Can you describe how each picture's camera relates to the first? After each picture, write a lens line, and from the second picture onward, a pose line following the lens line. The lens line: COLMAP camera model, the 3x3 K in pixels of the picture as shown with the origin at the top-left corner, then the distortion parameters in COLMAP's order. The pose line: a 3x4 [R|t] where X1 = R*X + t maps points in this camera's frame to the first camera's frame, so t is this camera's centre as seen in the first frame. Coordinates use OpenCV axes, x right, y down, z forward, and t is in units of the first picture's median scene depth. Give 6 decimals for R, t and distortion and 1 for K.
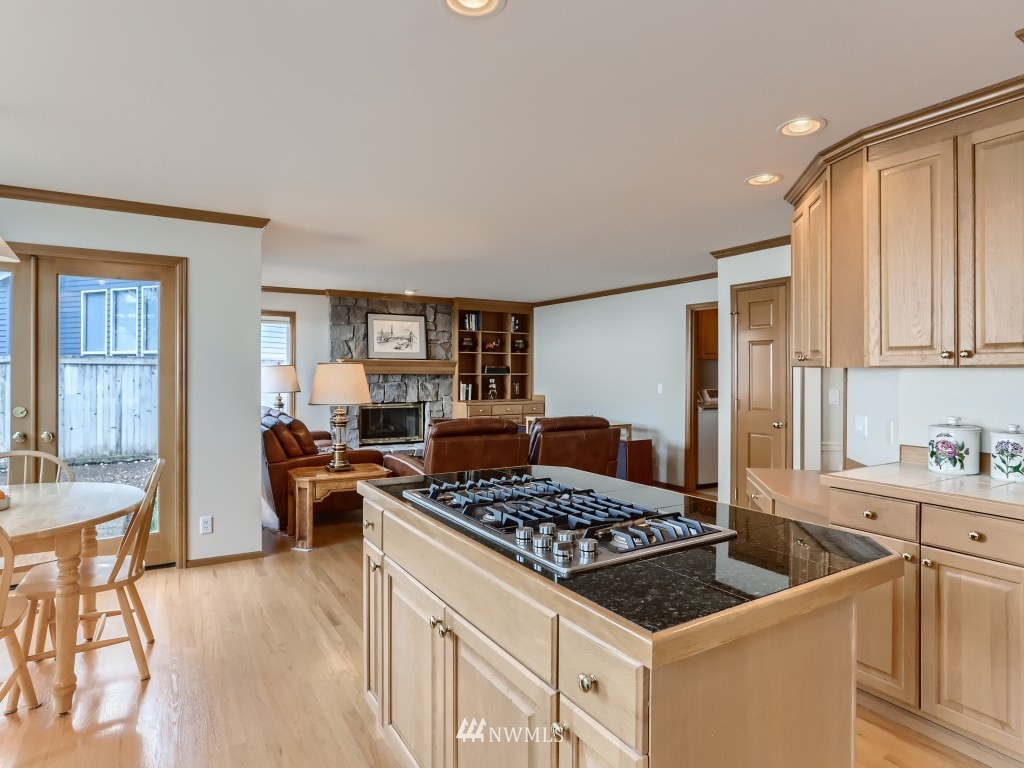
lens RADIAL K [[576.6, 0, 509.6], [0, 576.6, 375.8], [0, 0, 1]] dist [-0.042412, 0.025210]
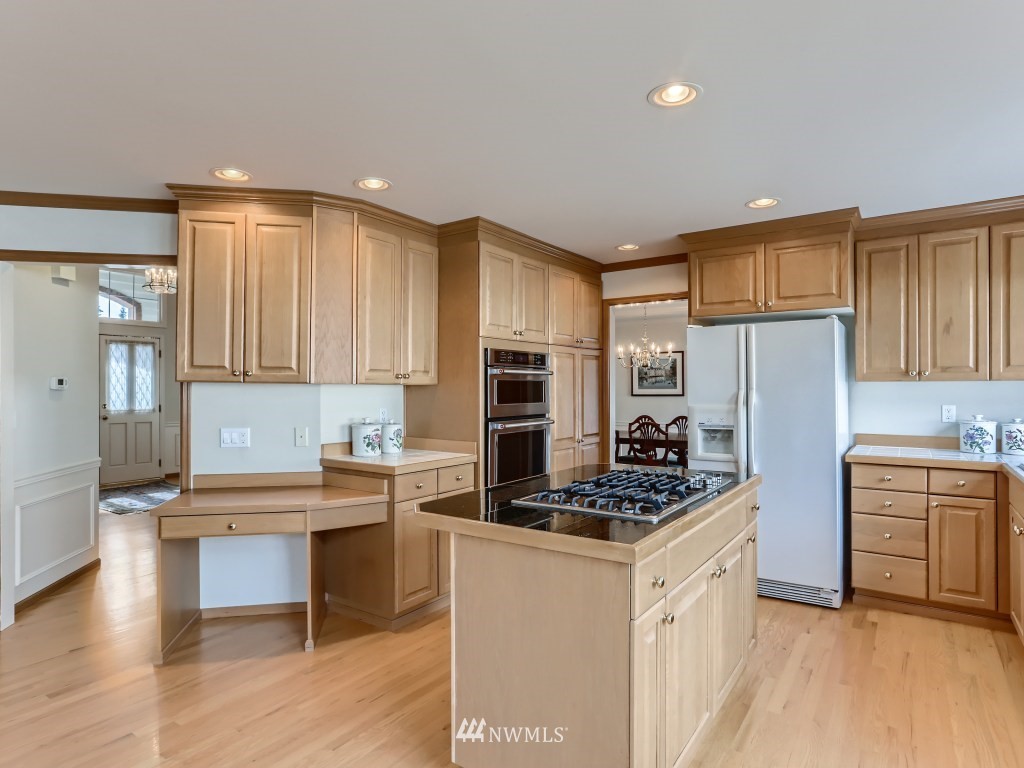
lens RADIAL K [[576.6, 0, 509.0], [0, 576.6, 389.0], [0, 0, 1]] dist [-0.042412, 0.025210]
pose [[-0.393220, -0.001642, 0.919443, -0.739548], [0.010867, 0.999920, 0.006433, -0.008250], [-0.919380, 0.012521, -0.393171, 1.257517]]
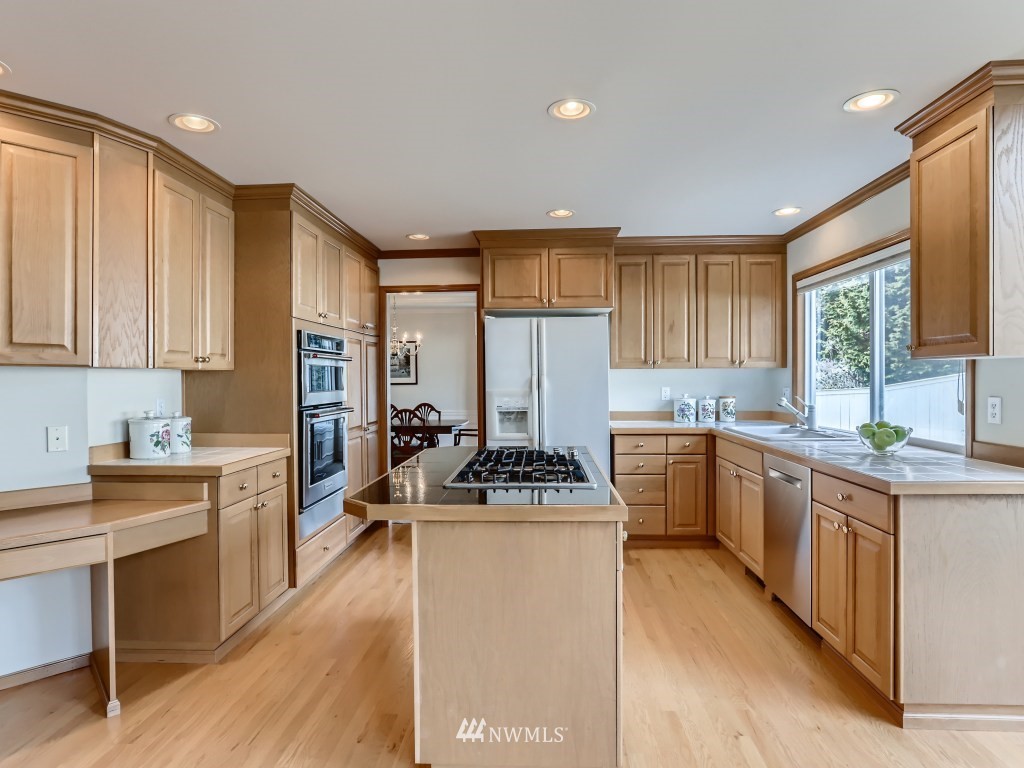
lens RADIAL K [[576.6, 0, 507.8], [0, 576.6, 382.9], [0, 0, 1]] dist [-0.042412, 0.025210]
pose [[-0.818669, -0.001051, 0.574265, -0.515057], [0.011042, 0.999785, 0.017571, 0.001348], [-0.574160, 0.020726, -0.818481, 1.554836]]
